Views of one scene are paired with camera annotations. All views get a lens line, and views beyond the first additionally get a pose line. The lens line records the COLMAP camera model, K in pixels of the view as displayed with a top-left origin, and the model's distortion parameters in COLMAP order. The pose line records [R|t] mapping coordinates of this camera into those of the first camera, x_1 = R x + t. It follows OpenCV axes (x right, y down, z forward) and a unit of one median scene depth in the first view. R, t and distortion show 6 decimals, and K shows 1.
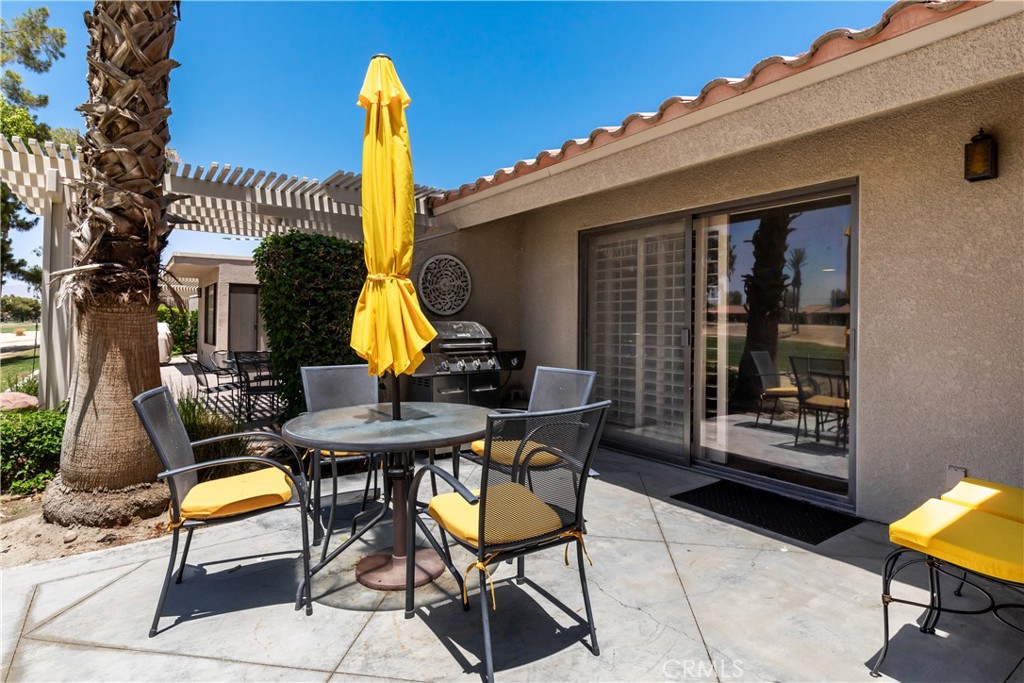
lens RADIAL K [[527.4, 0, 510.8], [0, 527.4, 326.2], [0, 0, 1]] dist [0.004937, 0.000663]
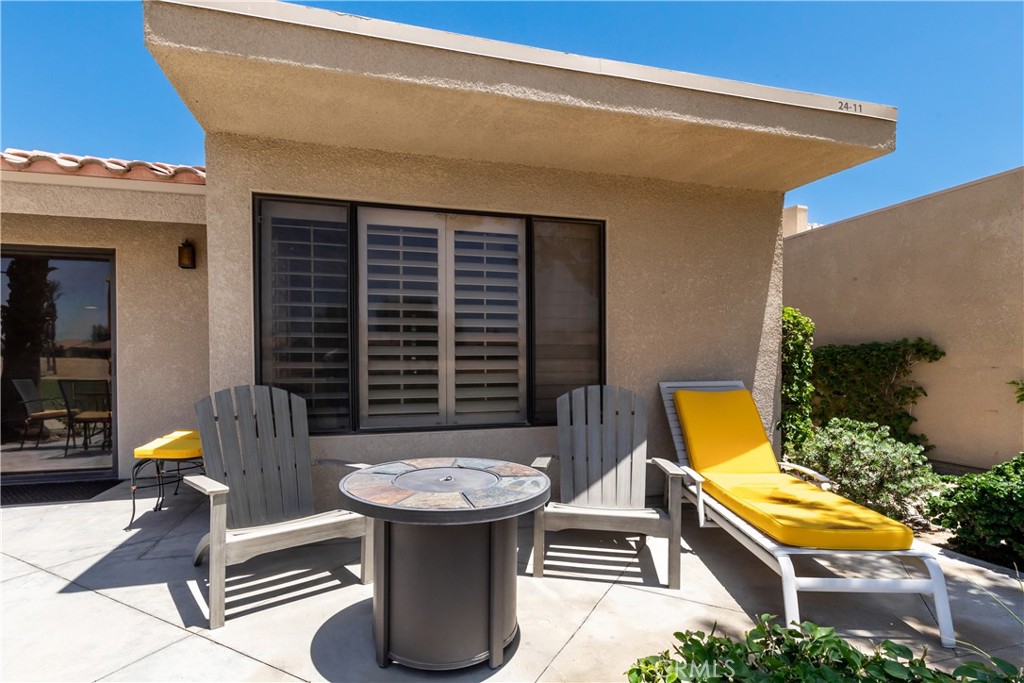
lens RADIAL K [[523.1, 0, 511.0], [0, 523.1, 360.6], [0, 0, 1]] dist [-0.000938, -0.000021]
pose [[0.342320, -0.012965, 0.939494, -0.292474], [0.017759, 0.999815, 0.007327, 0.028909], [-0.939415, 0.014177, 0.342487, -0.460154]]
